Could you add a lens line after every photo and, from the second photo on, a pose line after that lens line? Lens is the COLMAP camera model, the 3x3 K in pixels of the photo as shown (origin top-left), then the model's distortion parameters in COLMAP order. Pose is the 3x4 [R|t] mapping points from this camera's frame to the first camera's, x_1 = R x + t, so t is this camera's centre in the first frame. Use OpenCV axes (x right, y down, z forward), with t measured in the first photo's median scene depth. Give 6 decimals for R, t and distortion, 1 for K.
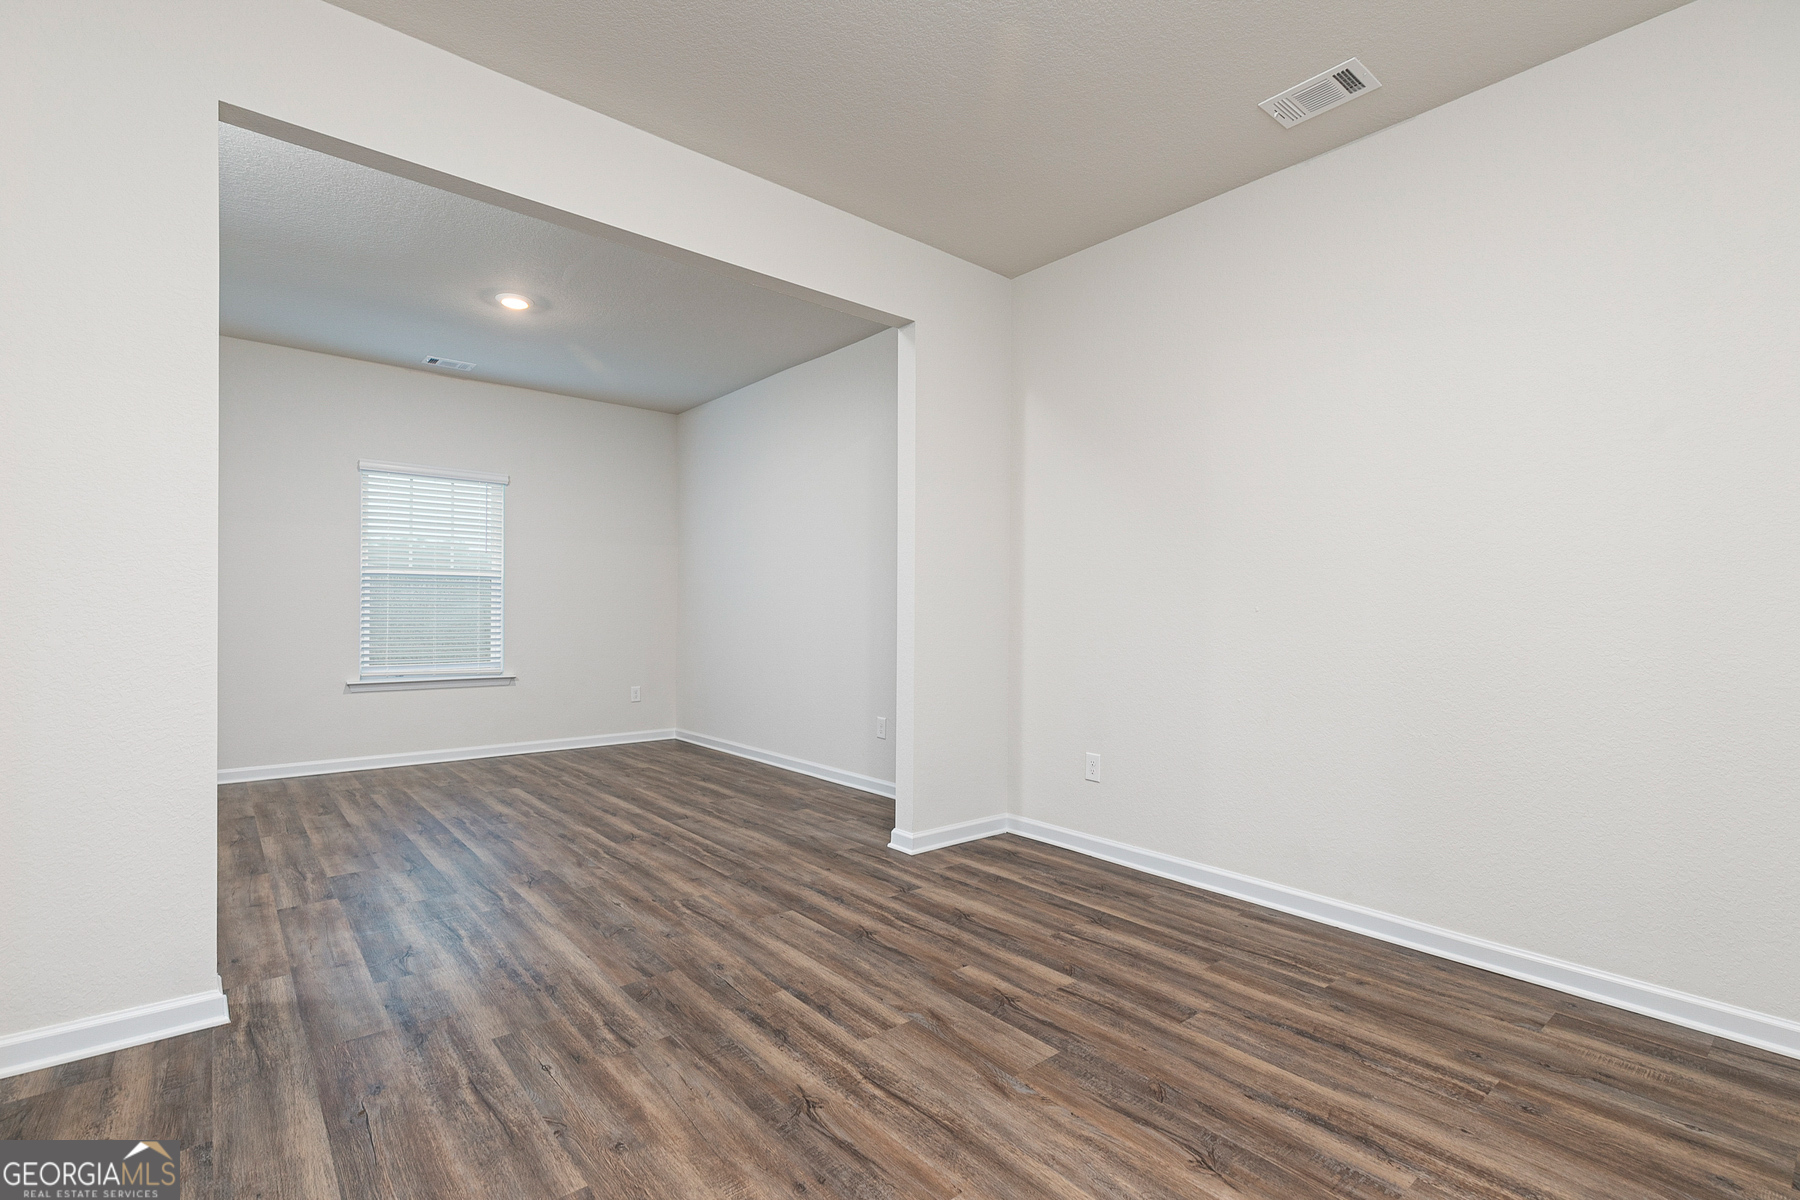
lens RADIAL K [[797.9, 0, 899.2], [0, 797.9, 606.3], [0, 0, 1]] dist [0.008655, -0.000363]
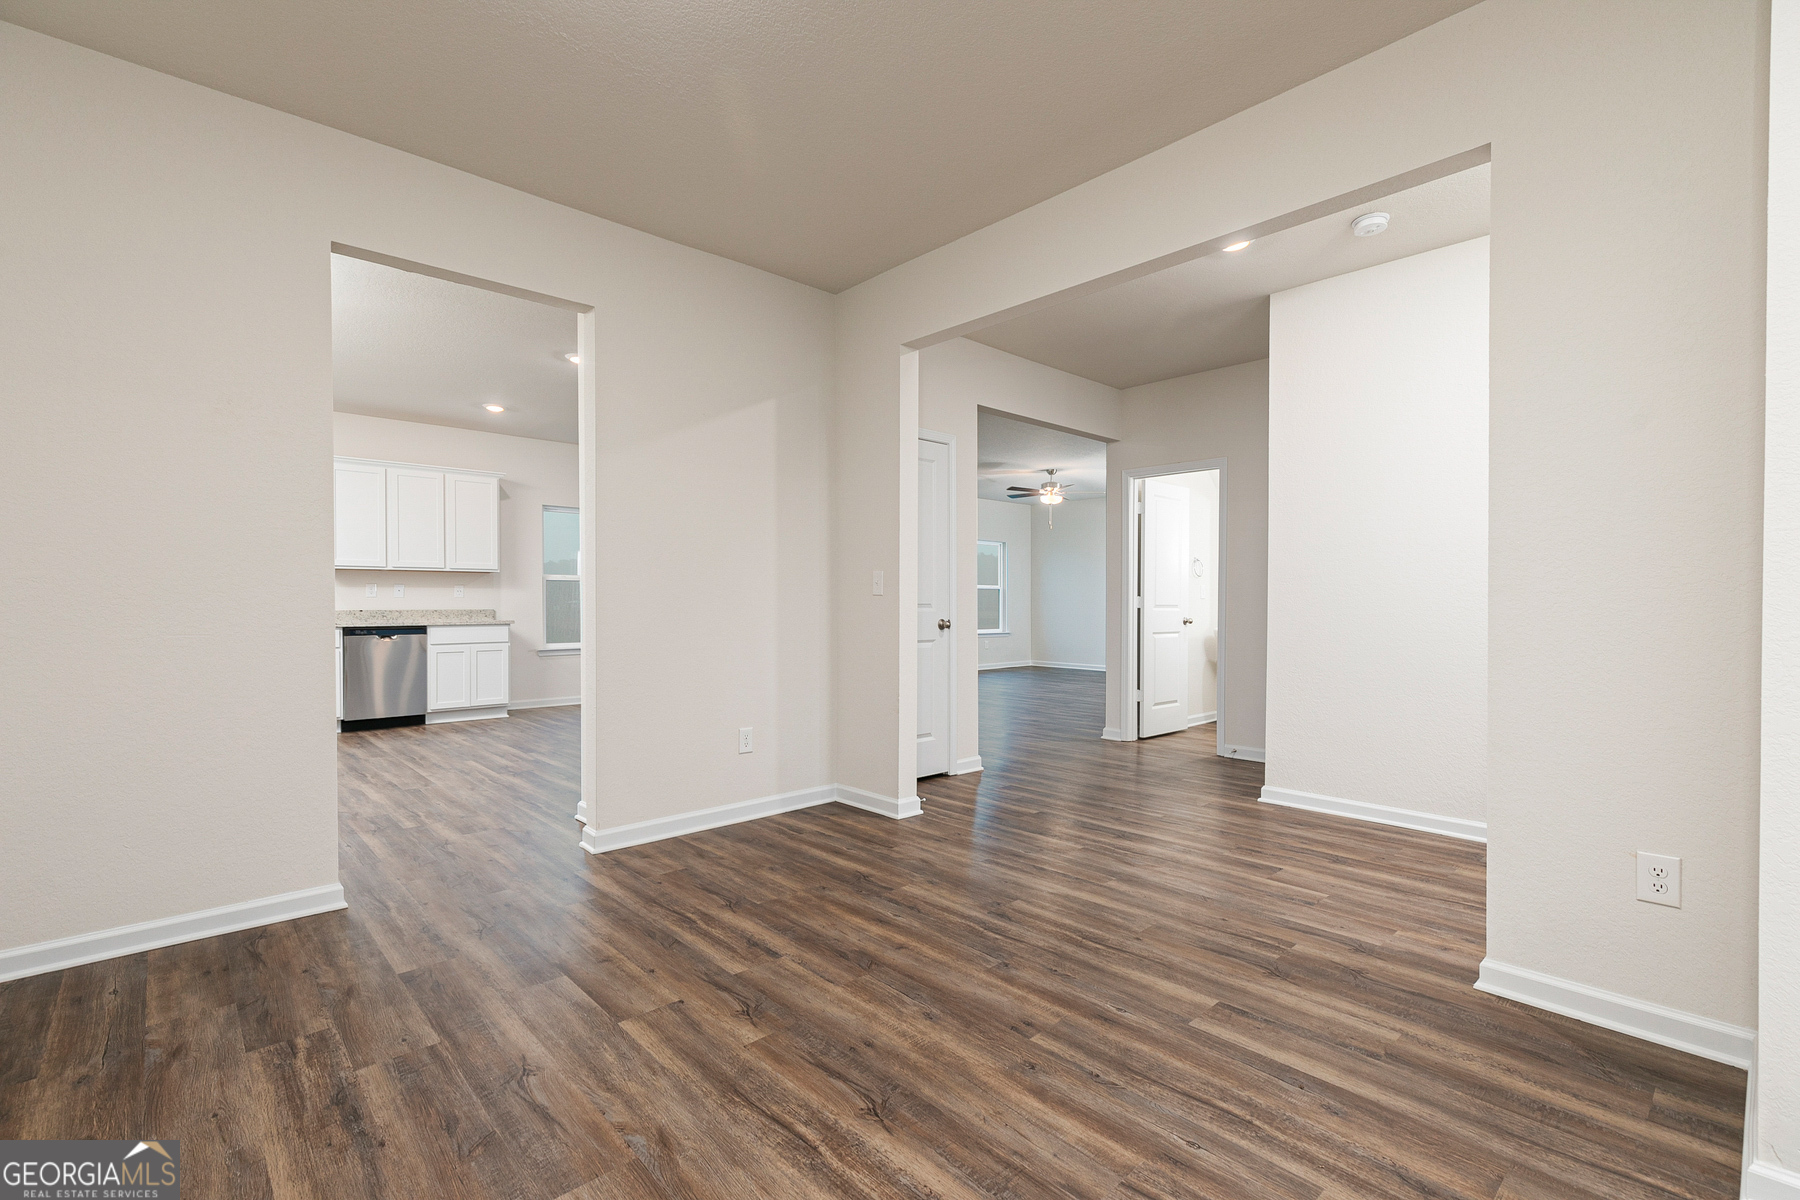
lens RADIAL K [[797.9, 0, 899.2], [0, 797.9, 606.3], [0, 0, 1]] dist [0.008655, -0.000363]
pose [[-0.998978, -0.008419, -0.044408, -0.087493], [-0.008612, 0.999954, 0.004165, 0.006242], [0.044371, 0.004544, -0.999005, 1.825452]]
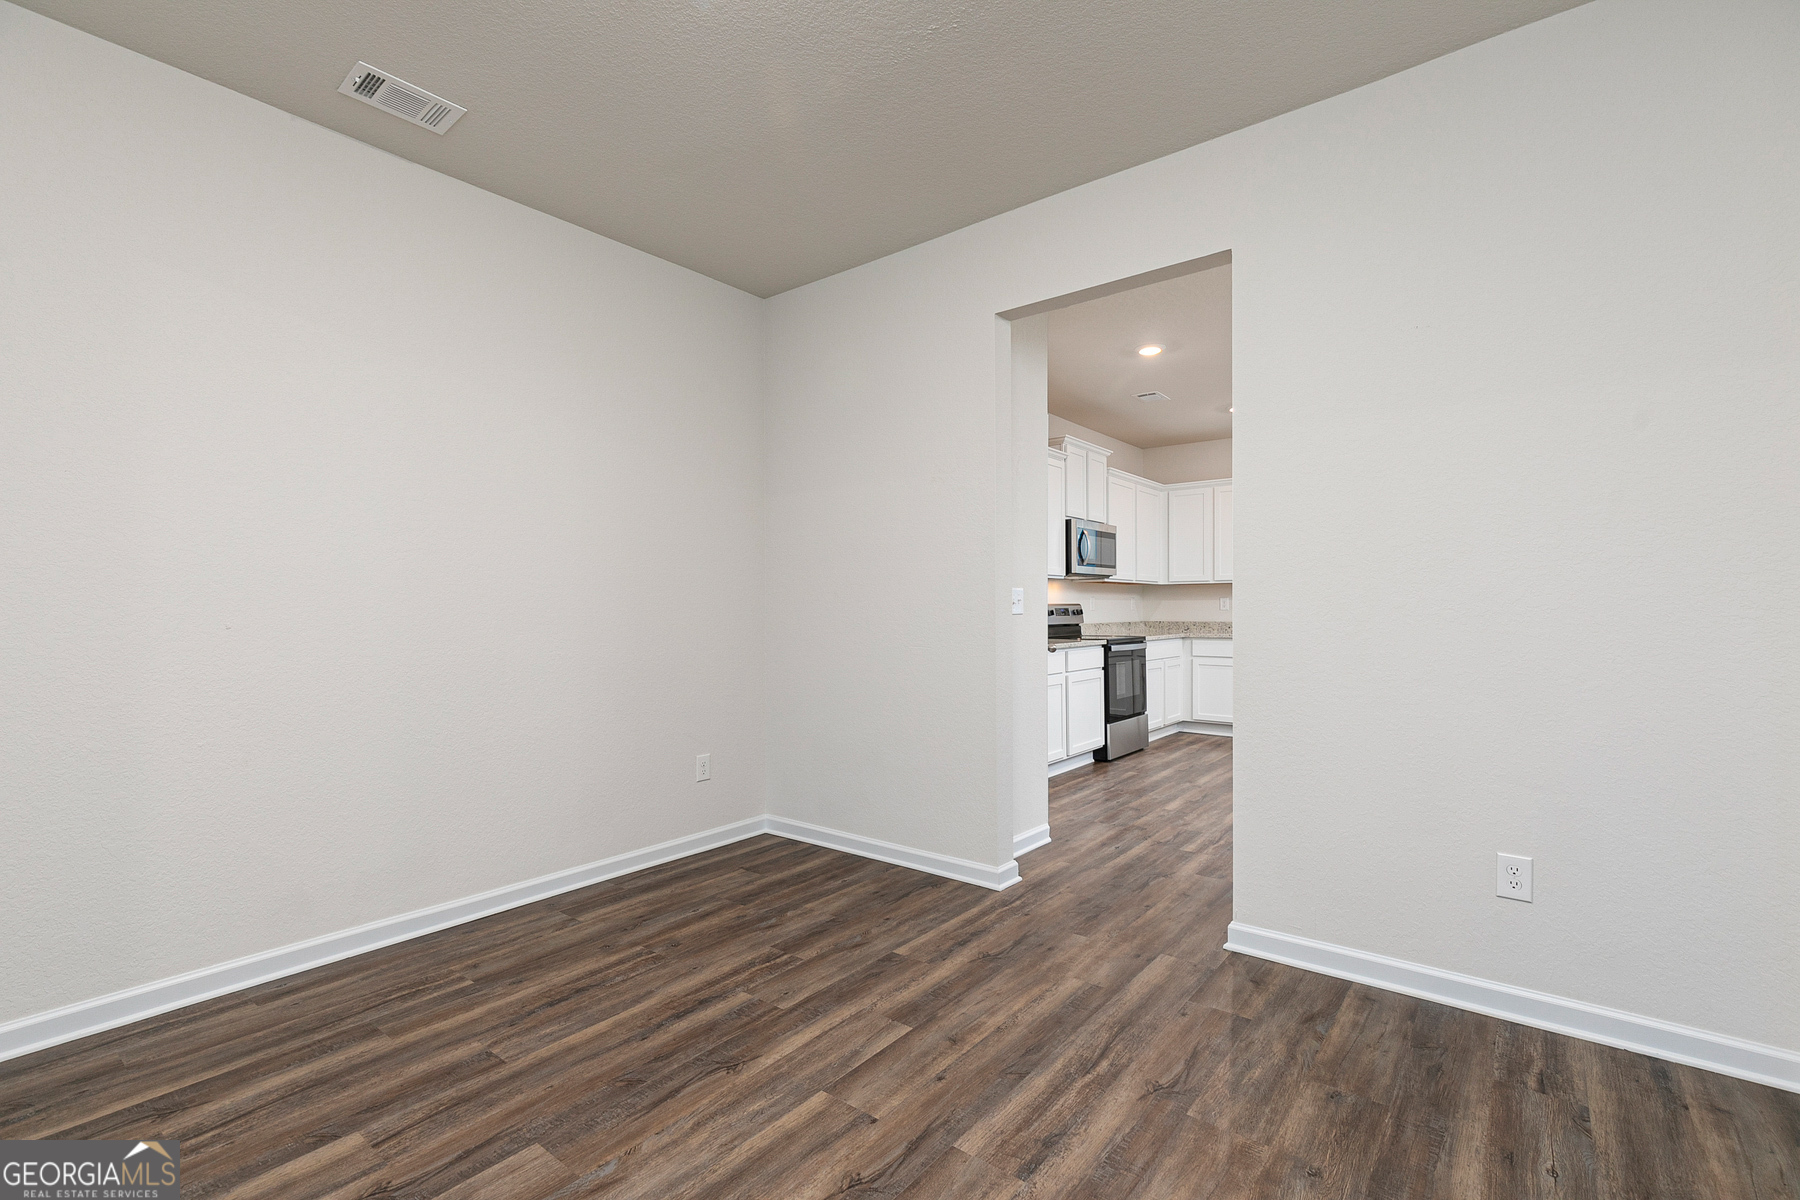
lens RADIAL K [[823.3, 0, 900.0], [0, 823.3, 600.0], [0, 0, 1]] dist [0.008669, -0.000372]
pose [[-0.193335, 0.001564, 0.981132, -0.770481], [-0.001041, 0.999998, -0.001799, -0.019640], [-0.981132, -0.001369, -0.193333, 0.828740]]
